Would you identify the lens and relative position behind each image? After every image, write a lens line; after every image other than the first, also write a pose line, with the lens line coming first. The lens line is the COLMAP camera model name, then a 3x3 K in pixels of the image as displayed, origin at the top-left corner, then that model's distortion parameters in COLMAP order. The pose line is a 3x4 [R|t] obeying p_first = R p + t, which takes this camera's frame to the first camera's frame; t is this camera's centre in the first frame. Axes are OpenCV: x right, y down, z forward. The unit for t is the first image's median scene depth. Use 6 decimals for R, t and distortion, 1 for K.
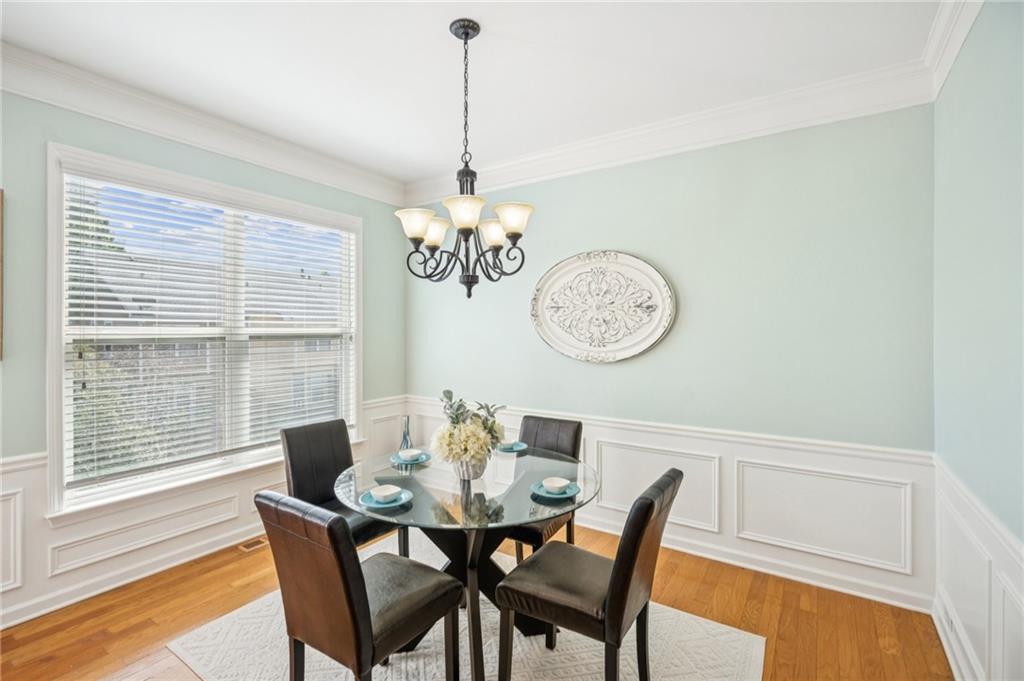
lens RADIAL K [[467.8, 0, 506.6], [0, 467.8, 326.9], [0, 0, 1]] dist [0.001341, 0.000735]
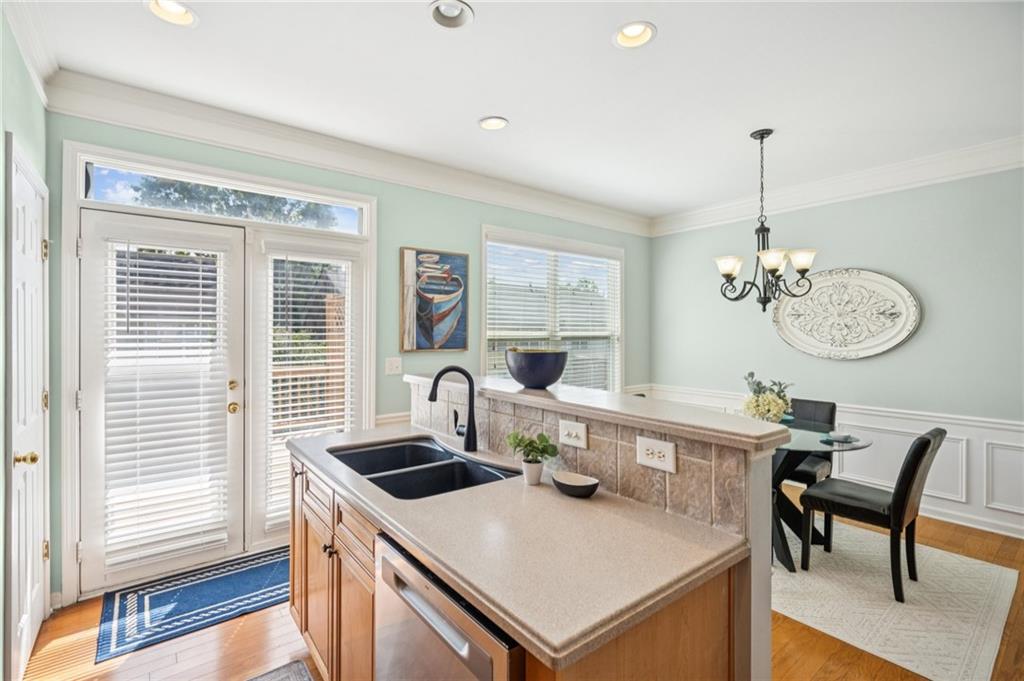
lens RADIAL K [[467.8, 0, 505.5], [0, 467.8, 331.6], [0, 0, 1]] dist [0.001341, 0.000735]
pose [[0.950898, -0.001160, -0.309501, -0.278242], [0.002192, 0.999993, 0.002987, -0.003090], [0.309495, -0.003519, 0.950894, -0.473241]]
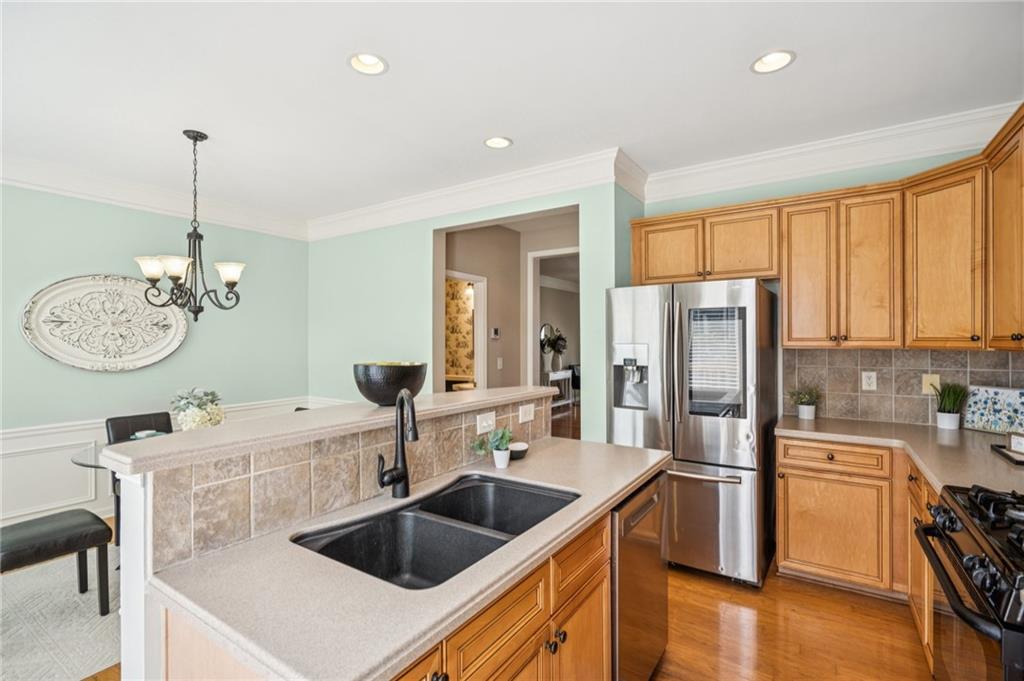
lens RADIAL K [[467.8, 0, 509.1], [0, 467.8, 339.0], [0, 0, 1]] dist [0.001341, 0.000735]
pose [[-0.004733, 0.001287, 0.999988, -1.048763], [-0.002534, 0.999996, -0.001299, -0.005490], [-0.999986, -0.002540, -0.004730, 0.027315]]
